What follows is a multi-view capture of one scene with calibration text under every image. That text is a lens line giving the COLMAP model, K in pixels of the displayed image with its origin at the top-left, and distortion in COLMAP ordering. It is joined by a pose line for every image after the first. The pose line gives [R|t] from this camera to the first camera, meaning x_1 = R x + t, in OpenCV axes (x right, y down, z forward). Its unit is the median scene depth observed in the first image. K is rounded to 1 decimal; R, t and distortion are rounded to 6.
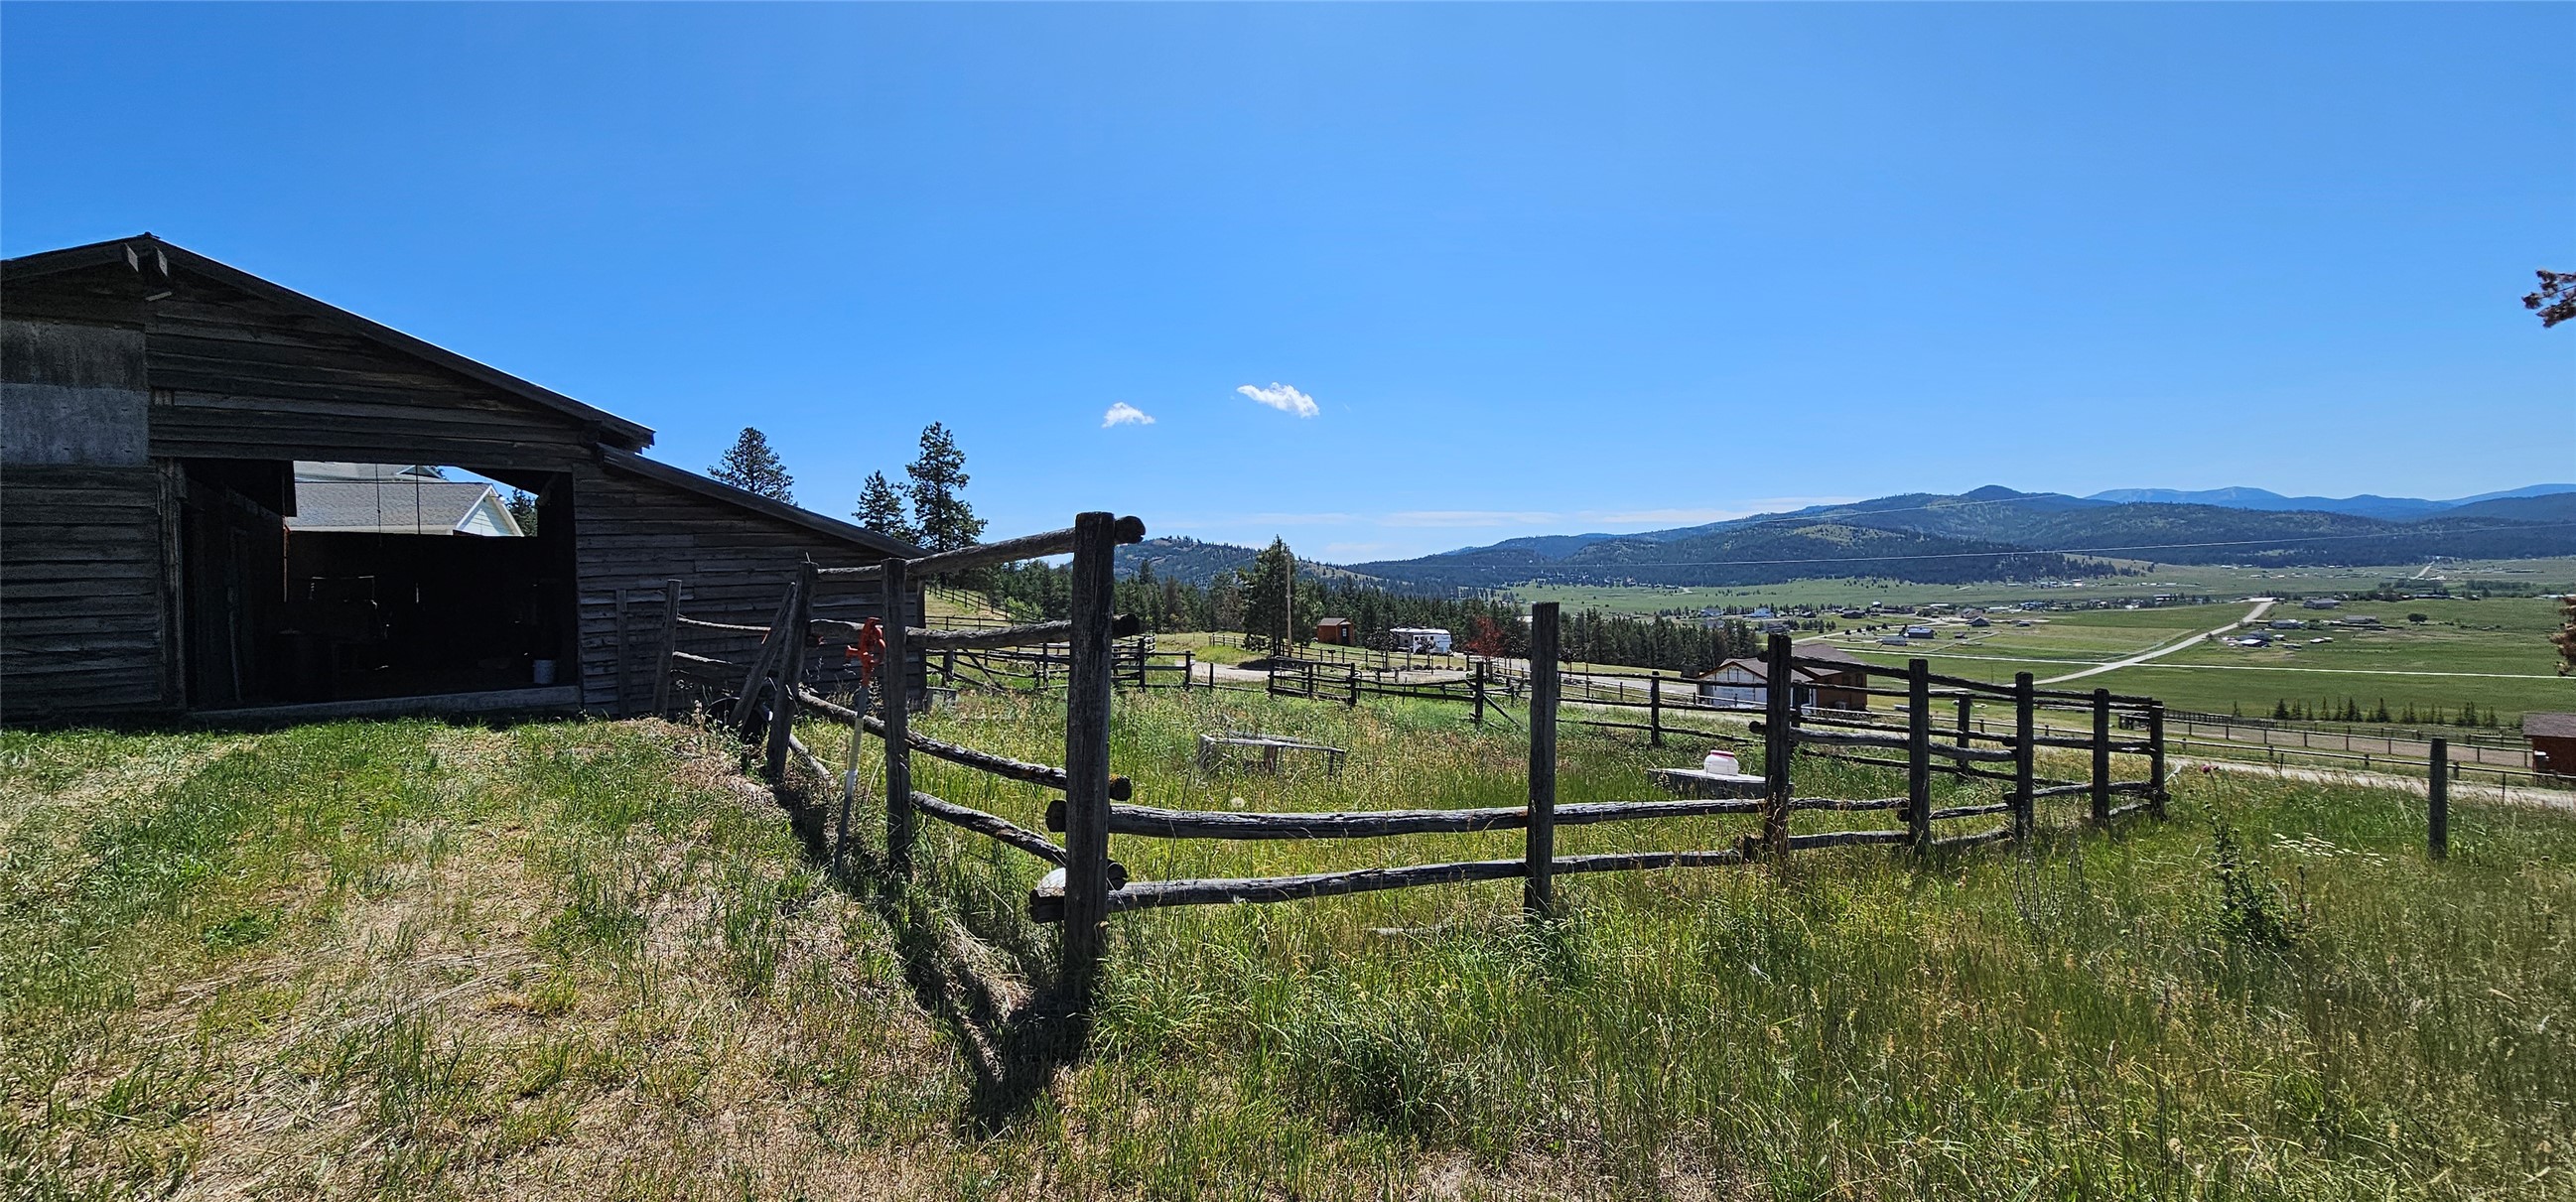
lens RADIAL K [[1063.0, 0, 1282.7], [0, 1063.0, 599.7], [0, 0, 1]] dist [-0.001265, 0.000750]
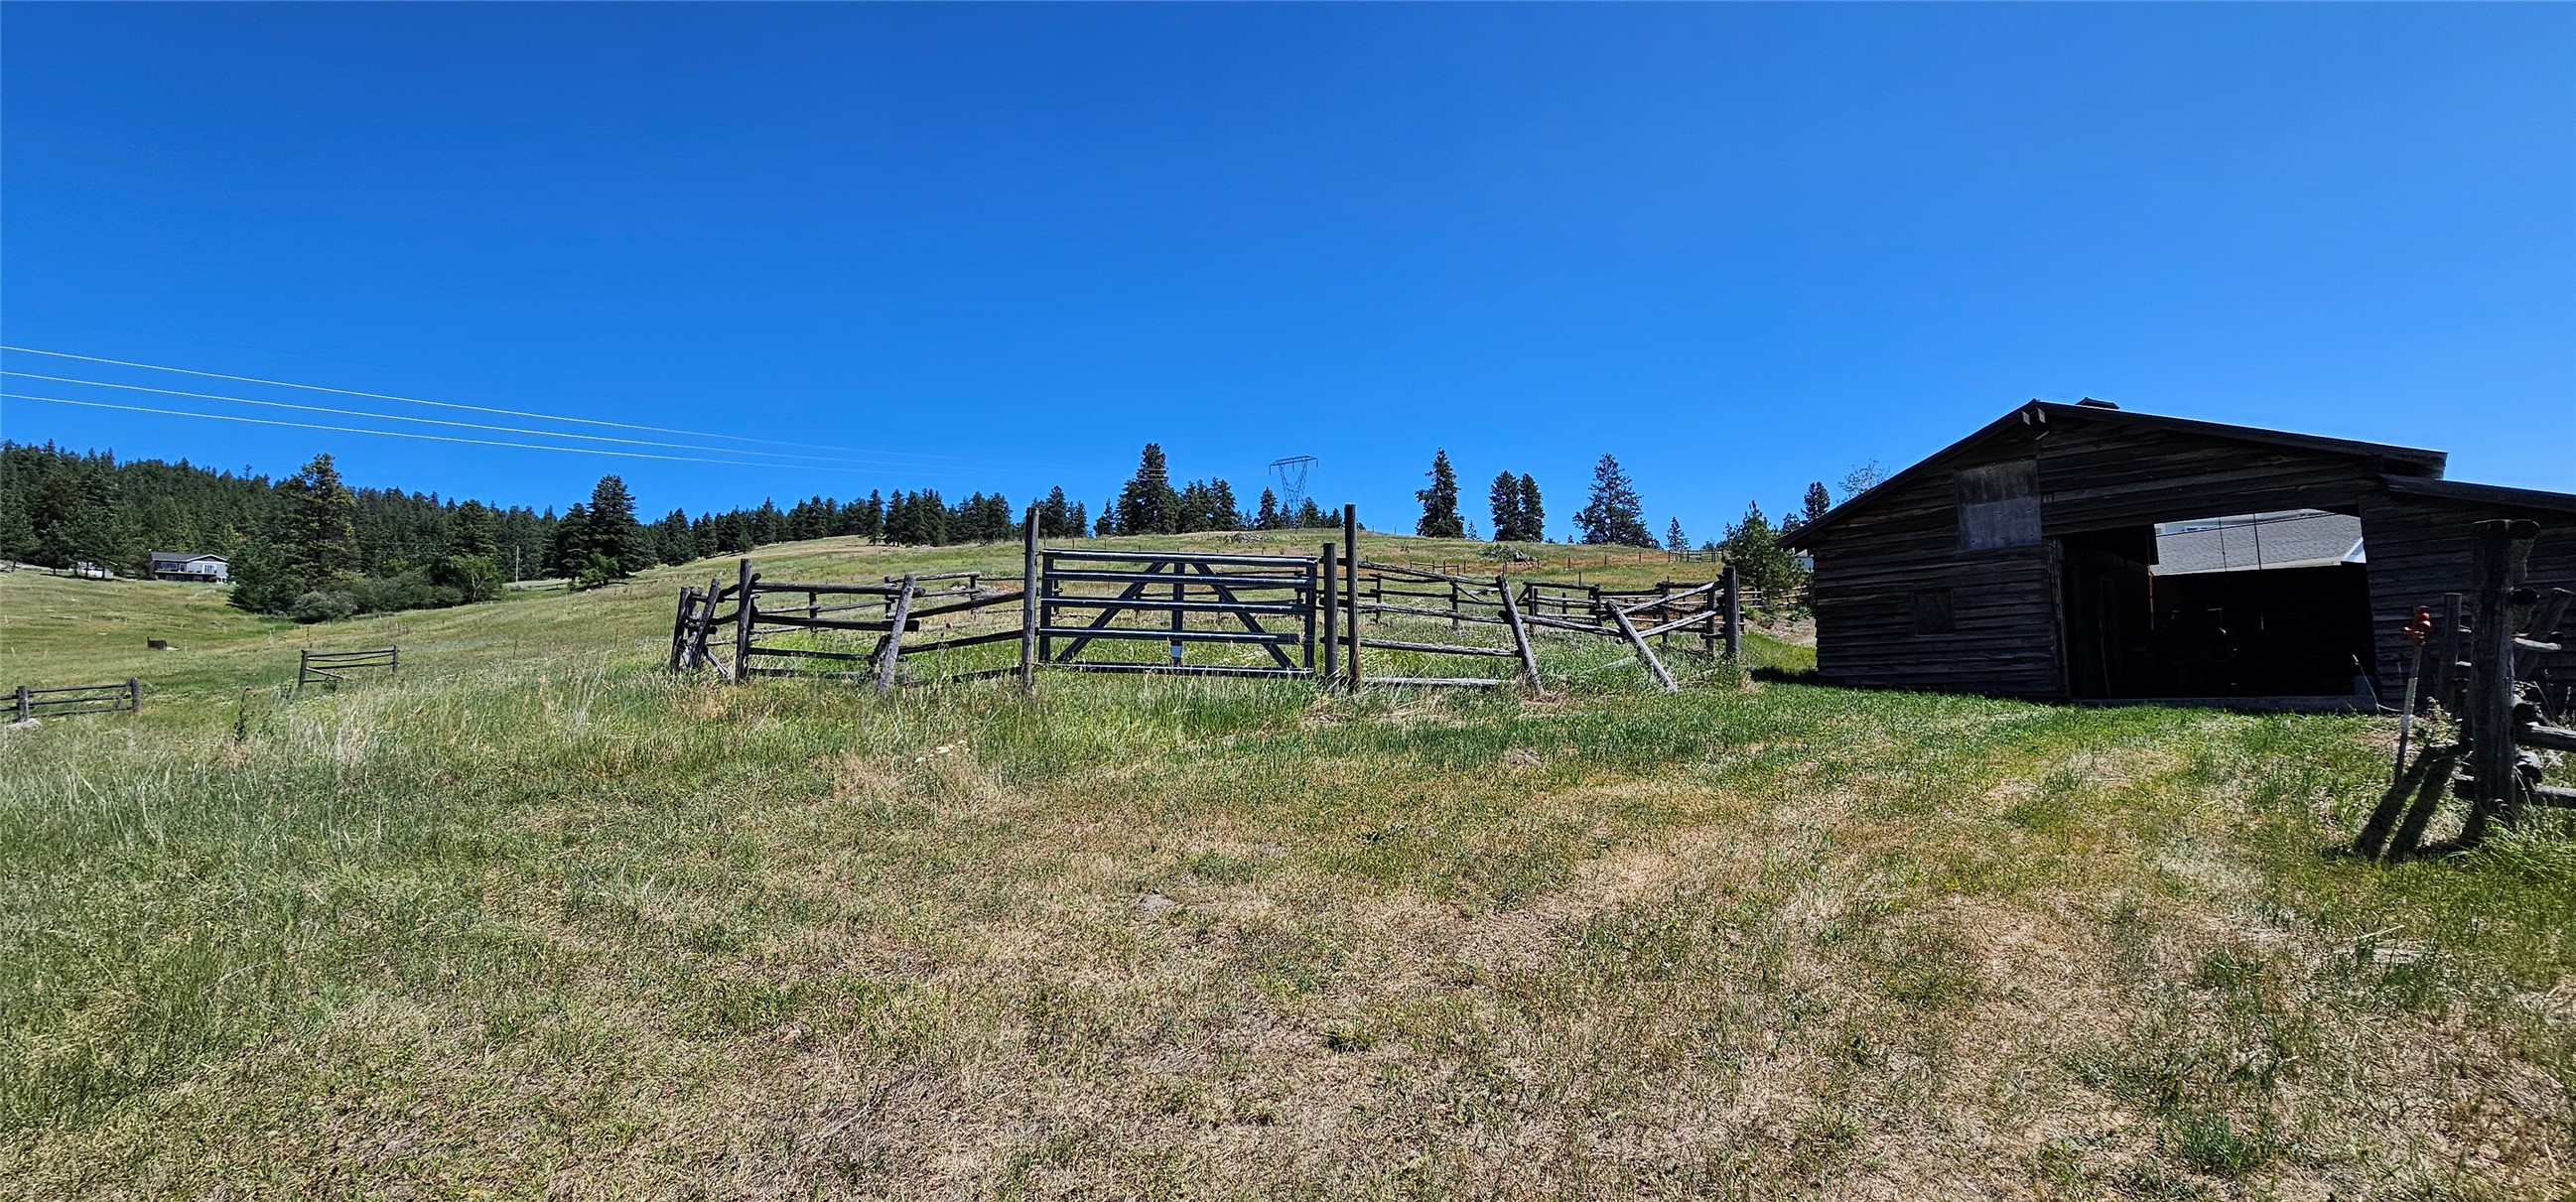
lens RADIAL K [[1049.5, 0, 1274.0], [0, 1049.5, 612.2], [0, 0, 1]] dist [-0.007371, 0.000756]
pose [[0.080466, -0.046089, -0.995691, 0.340403], [0.017247, 0.998845, -0.044842, 0.024638], [0.996608, -0.013565, 0.081168, -0.236877]]
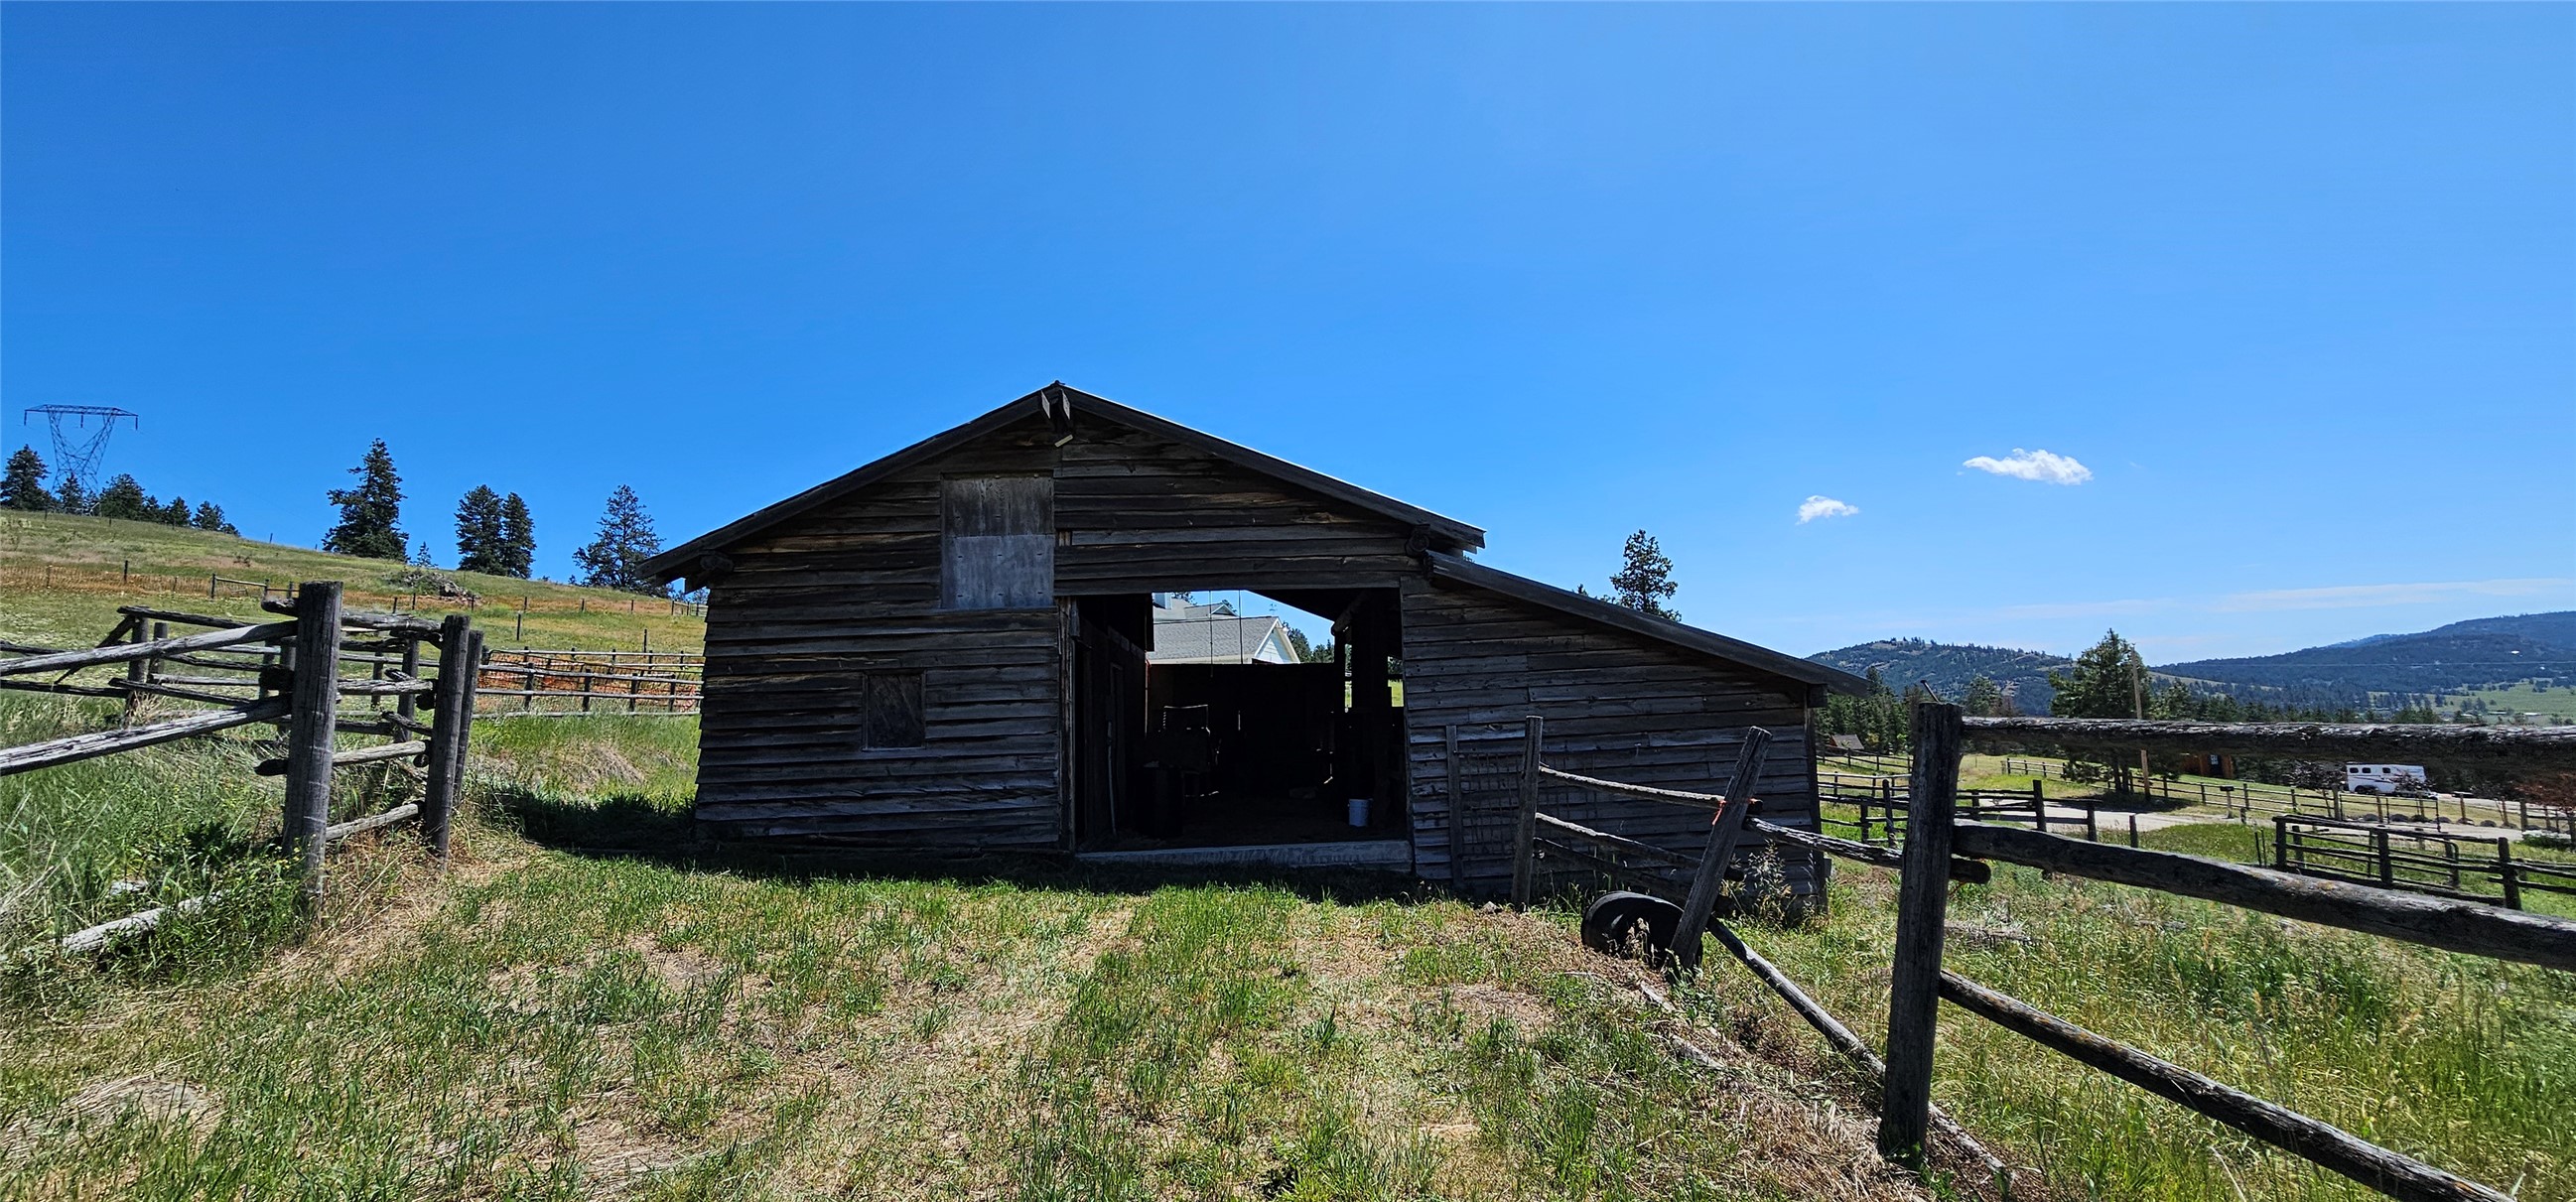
lens RADIAL K [[1063.0, 0, 1282.7], [0, 1063.0, 599.7], [0, 0, 1]] dist [-0.001265, 0.000750]
pose [[0.812235, -0.064519, -0.579751, -0.259979], [0.003125, 0.994332, -0.106278, -0.020092], [0.583321, 0.084511, 0.807833, 0.265794]]
